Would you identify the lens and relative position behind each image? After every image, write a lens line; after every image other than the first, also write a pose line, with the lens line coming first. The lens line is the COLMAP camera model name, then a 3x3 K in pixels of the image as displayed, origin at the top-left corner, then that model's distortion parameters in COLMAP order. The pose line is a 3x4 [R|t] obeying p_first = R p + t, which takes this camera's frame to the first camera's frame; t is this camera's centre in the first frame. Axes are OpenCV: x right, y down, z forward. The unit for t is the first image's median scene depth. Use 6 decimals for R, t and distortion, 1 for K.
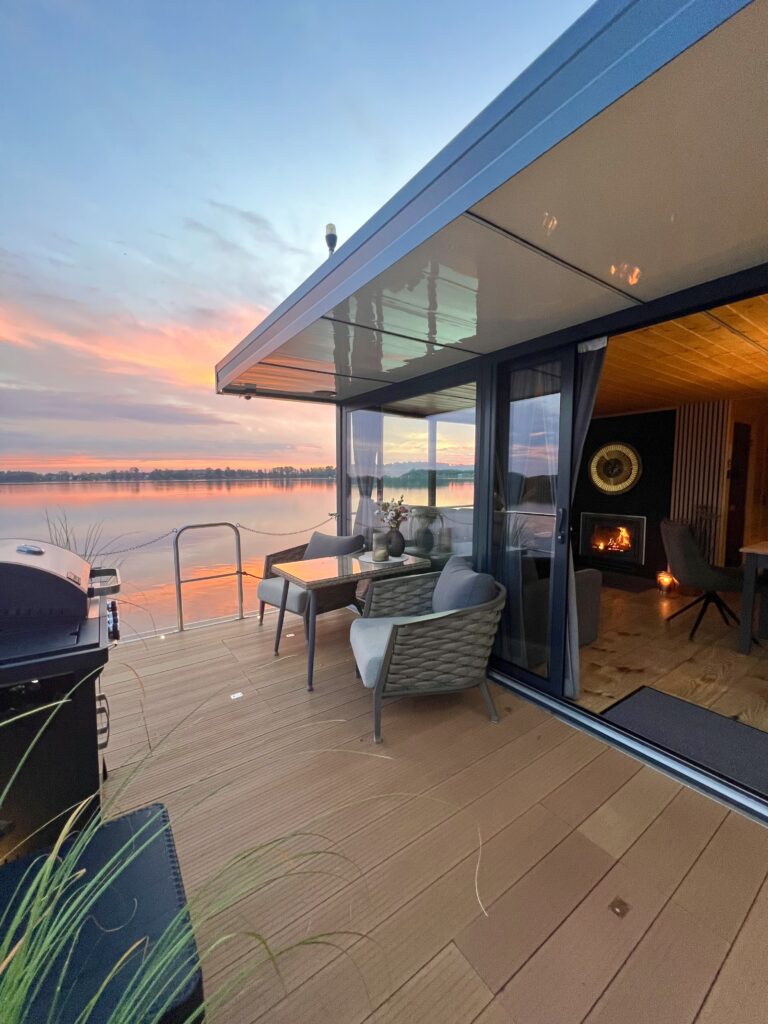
lens RADIAL K [[405.6, 0, 386.7], [0, 405.6, 507.1], [0, 0, 1]] dist [-0.000454, 0.000085]
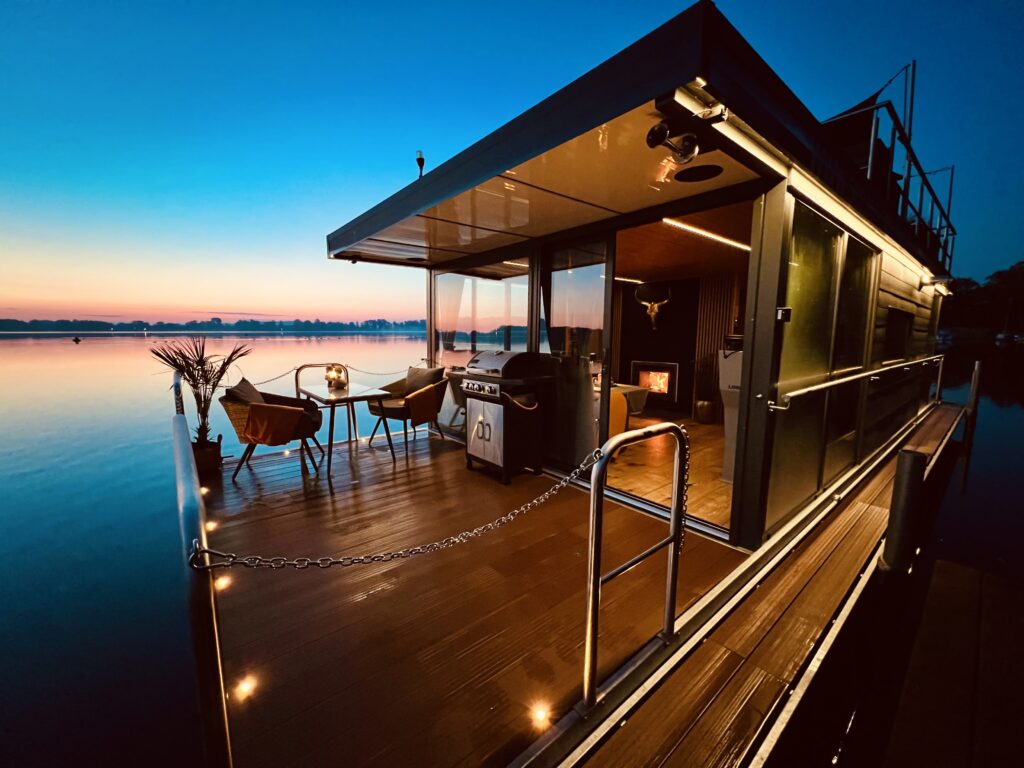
lens RADIAL K [[405.6, 0, 522.1], [0, 405.6, 387.5], [0, 0, 1]] dist [-0.000454, 0.000085]
pose [[0.995247, -0.001349, 0.097374, 0.049407], [-0.004695, 0.998077, 0.061810, 0.035829], [-0.097270, -0.061973, 0.993327, -0.314862]]
